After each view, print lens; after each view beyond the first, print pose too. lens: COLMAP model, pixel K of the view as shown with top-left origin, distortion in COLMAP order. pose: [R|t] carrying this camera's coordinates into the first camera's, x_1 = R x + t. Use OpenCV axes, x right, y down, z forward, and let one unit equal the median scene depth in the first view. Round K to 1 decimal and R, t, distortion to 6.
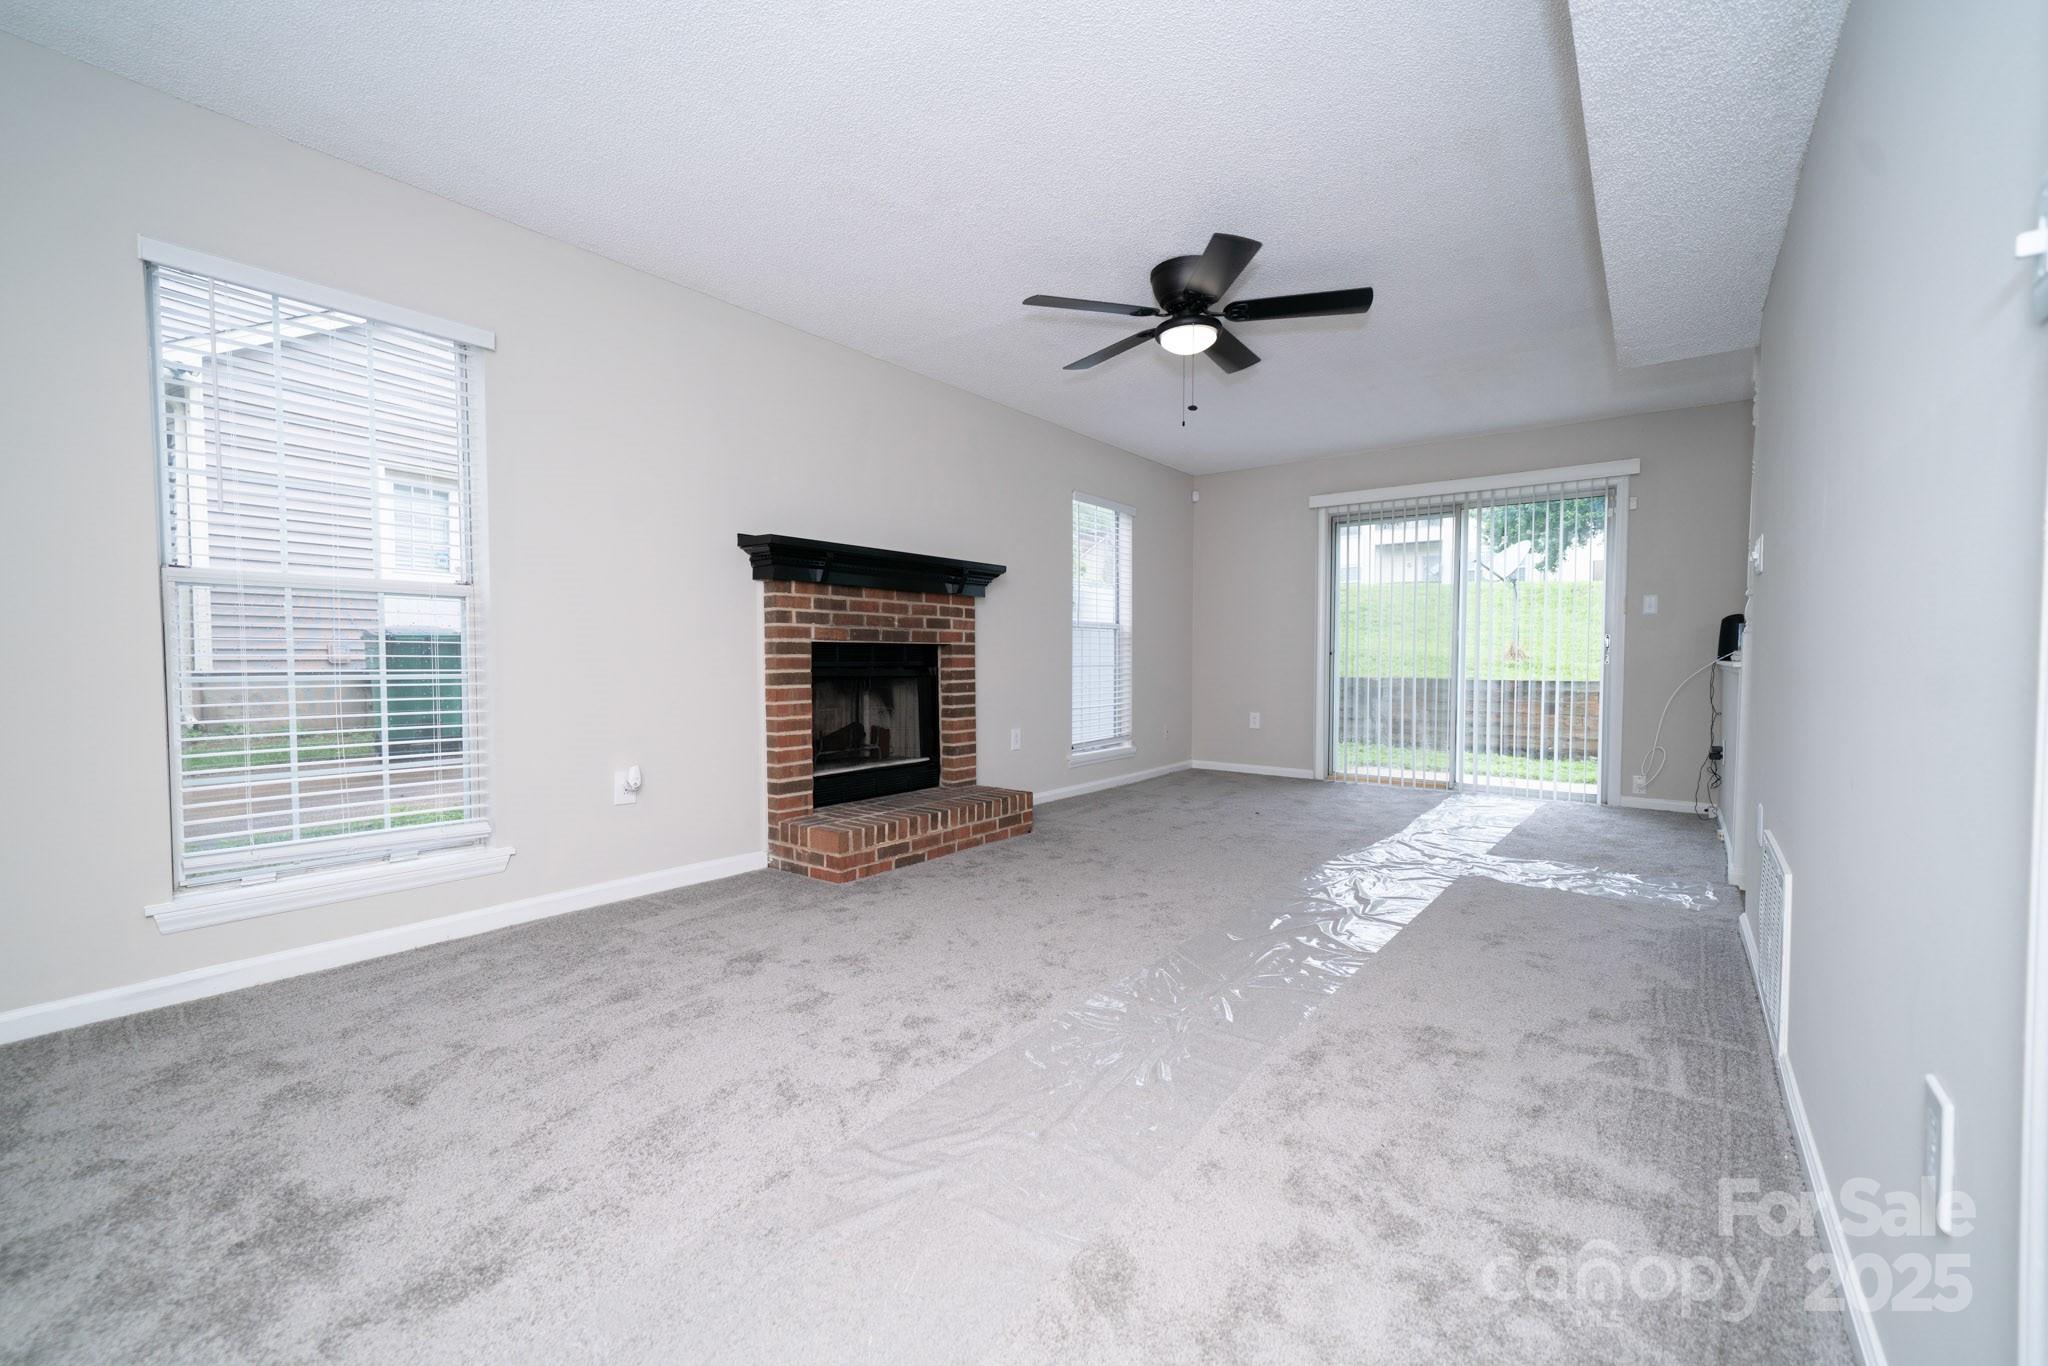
lens RADIAL K [[842.9, 0, 1027.0], [0, 842.9, 689.3], [0, 0, 1]] dist [-0.001150, 0.000448]
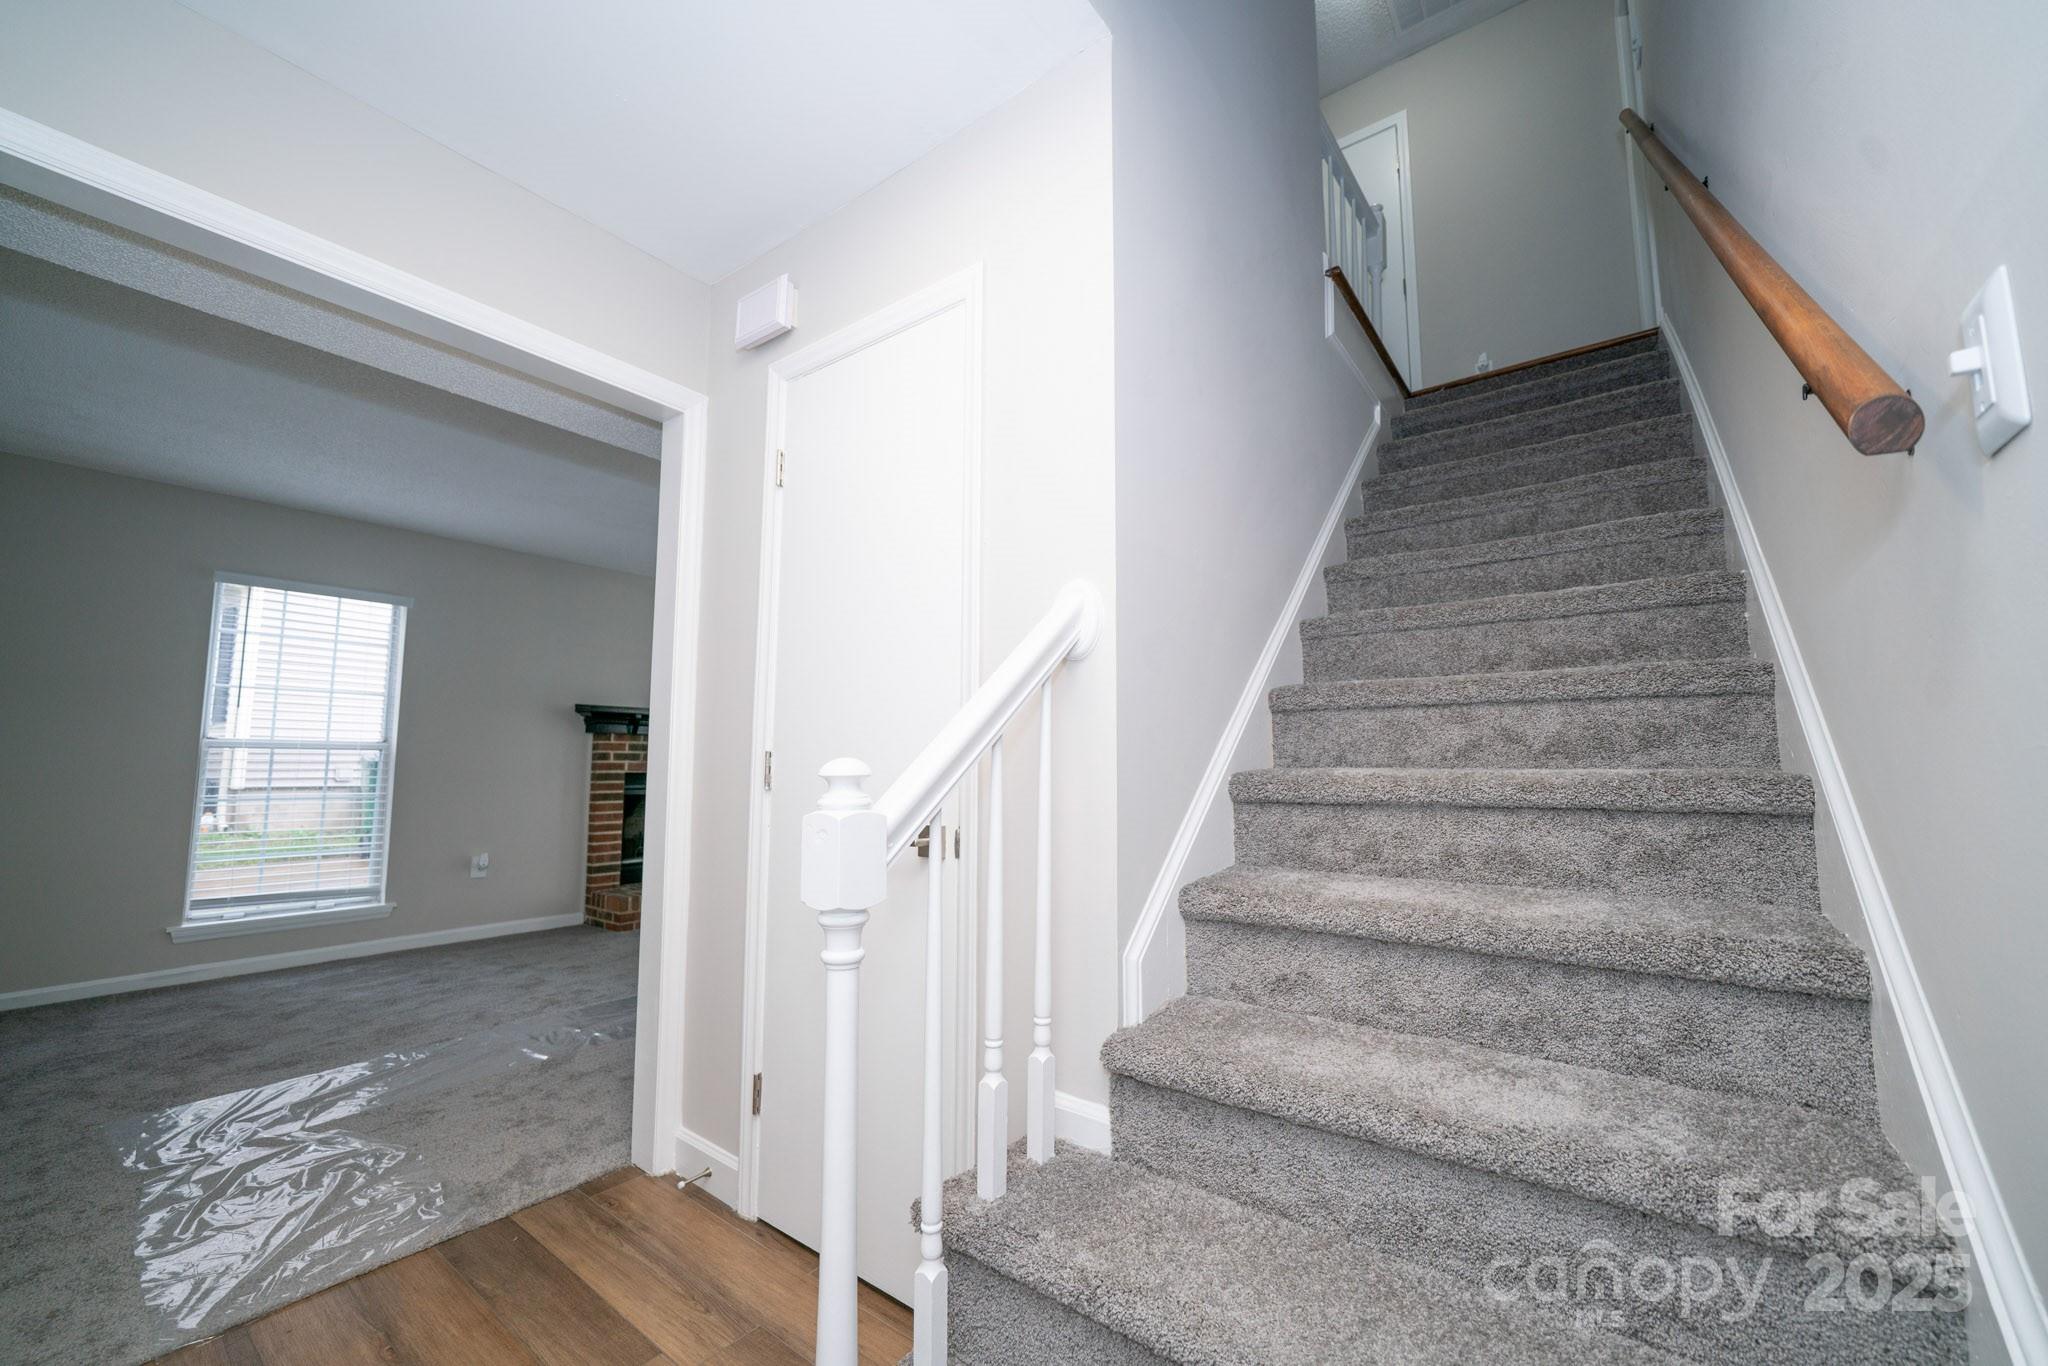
lens RADIAL K [[785.7, 0, 1025.7], [0, 785.7, 690.8], [0, 0, 1]] dist [-0.009278, 0.001601]
pose [[0.999988, 0.003821, 0.003201, 0.463950], [-0.003346, 0.990536, -0.137213, -0.010489], [-0.003695, 0.137201, 0.990536, -0.430020]]
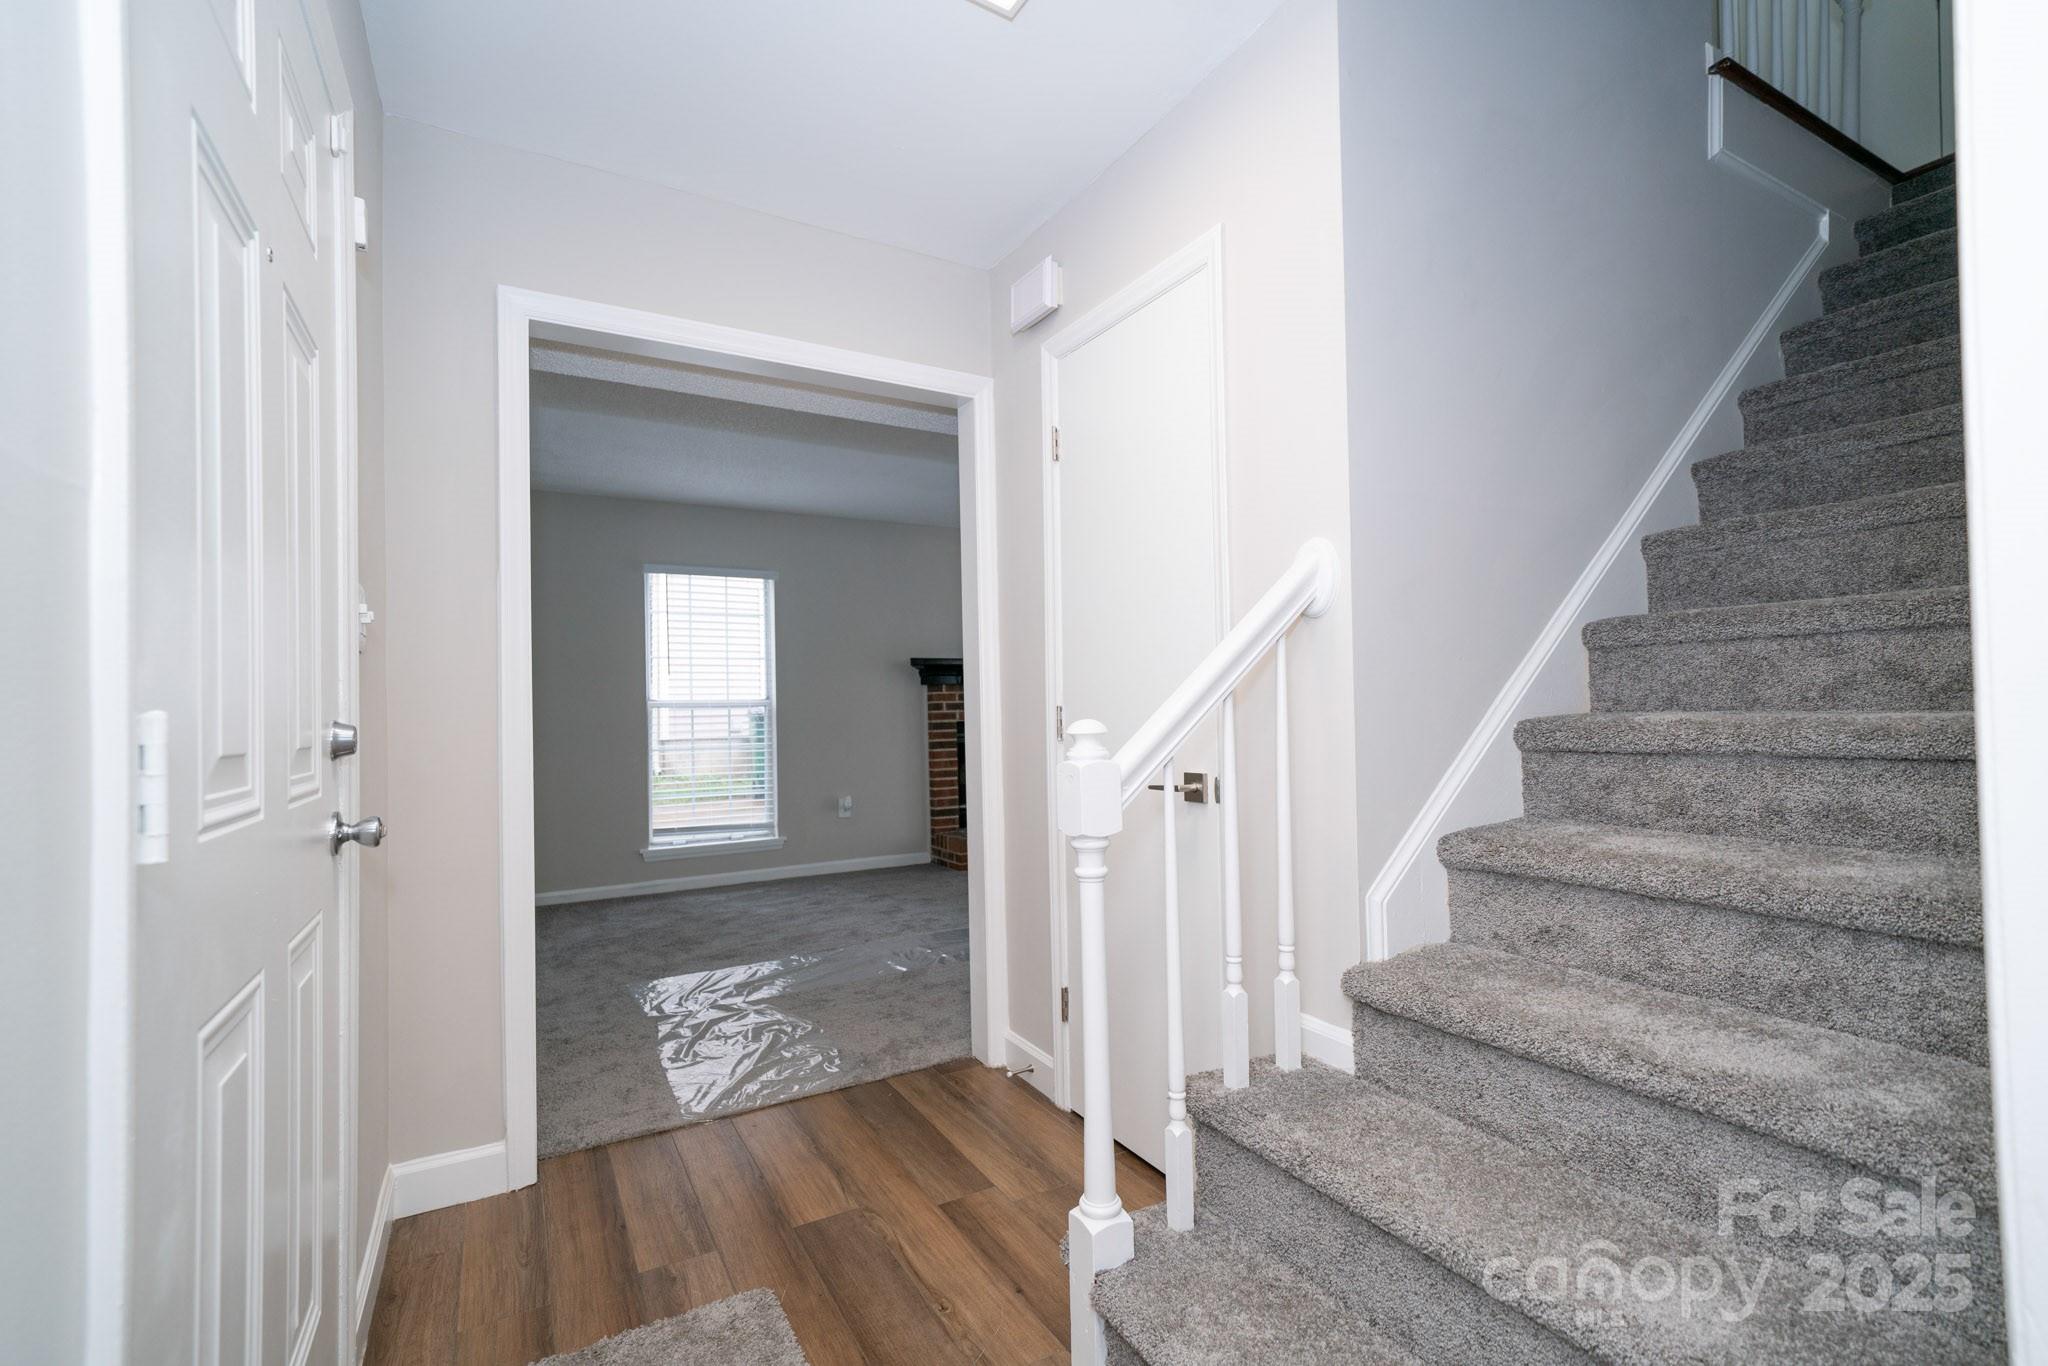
lens RADIAL K [[919.0, 0, 1024.0], [0, 919.0, 687.0], [0, 0, 1]] dist [0.017261, 0.000769]
pose [[0.919748, -0.026767, -0.391596, 0.540183], [0.002906, 0.998109, -0.061400, -0.014110], [0.392499, 0.055335, 0.918086, -0.545921]]
